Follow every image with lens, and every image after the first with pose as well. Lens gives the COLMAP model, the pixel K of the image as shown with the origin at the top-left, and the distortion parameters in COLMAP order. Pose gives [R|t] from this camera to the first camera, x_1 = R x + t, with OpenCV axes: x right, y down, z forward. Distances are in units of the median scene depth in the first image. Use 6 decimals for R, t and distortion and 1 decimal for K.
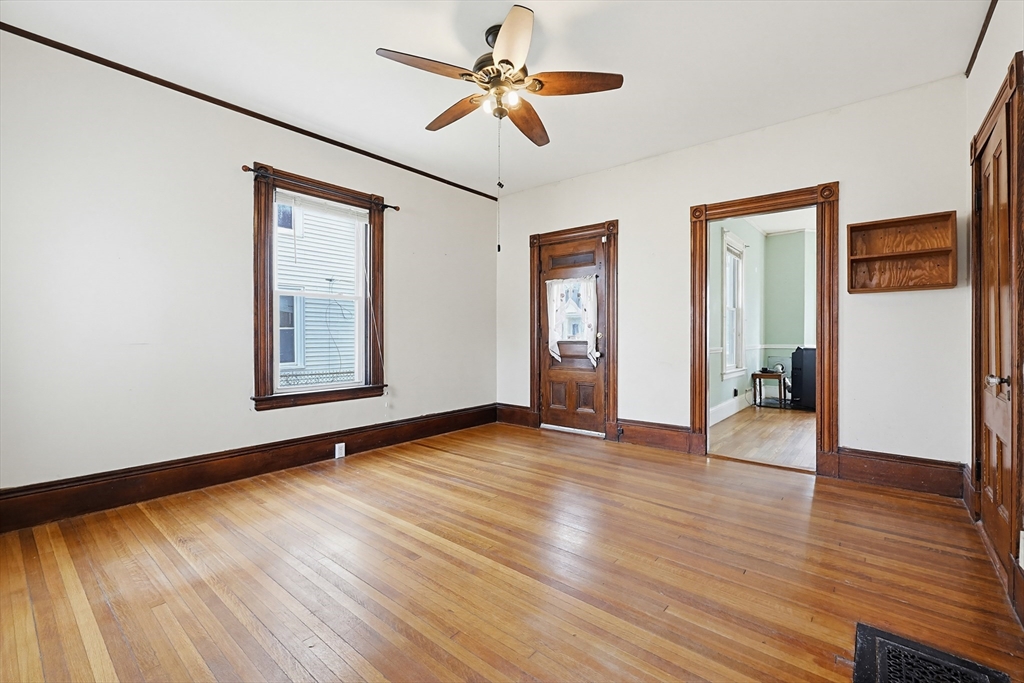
lens RADIAL K [[440.7, 0, 512.0], [0, 440.7, 341.5], [0, 0, 1]] dist [0.000360, 0.000102]
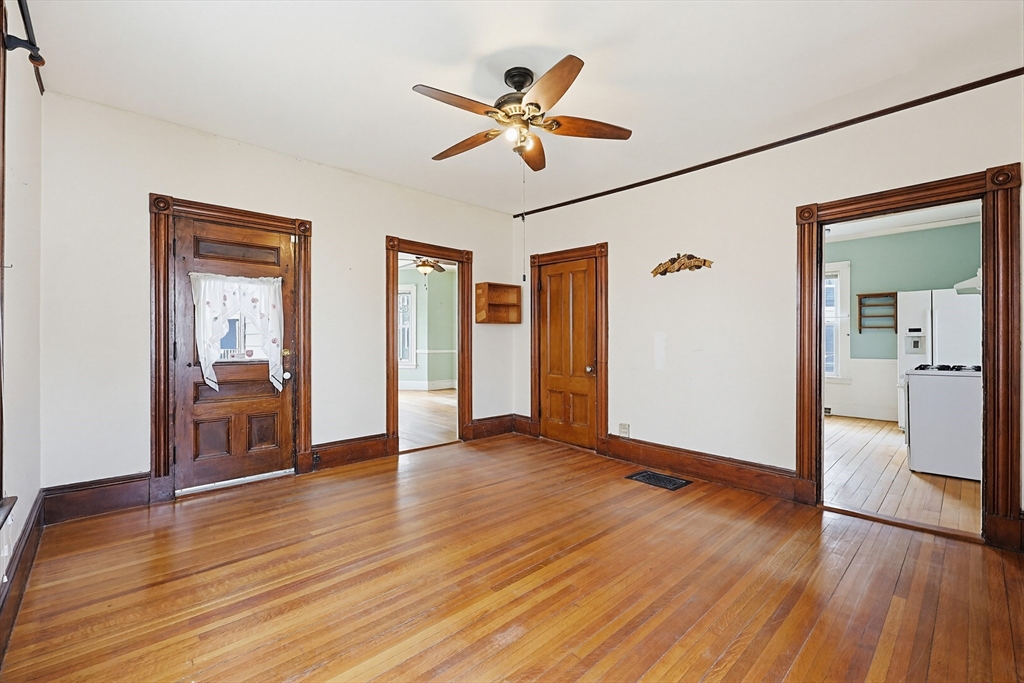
lens RADIAL K [[438.0, 0, 511.4], [0, 438.0, 346.4], [0, 0, 1]] dist [0.000651, 0.000041]
pose [[0.118792, -0.016392, 0.992784, -0.712307], [0.010321, 0.999830, 0.015273, -0.042550], [-0.992866, 0.008432, 0.118941, 0.598699]]
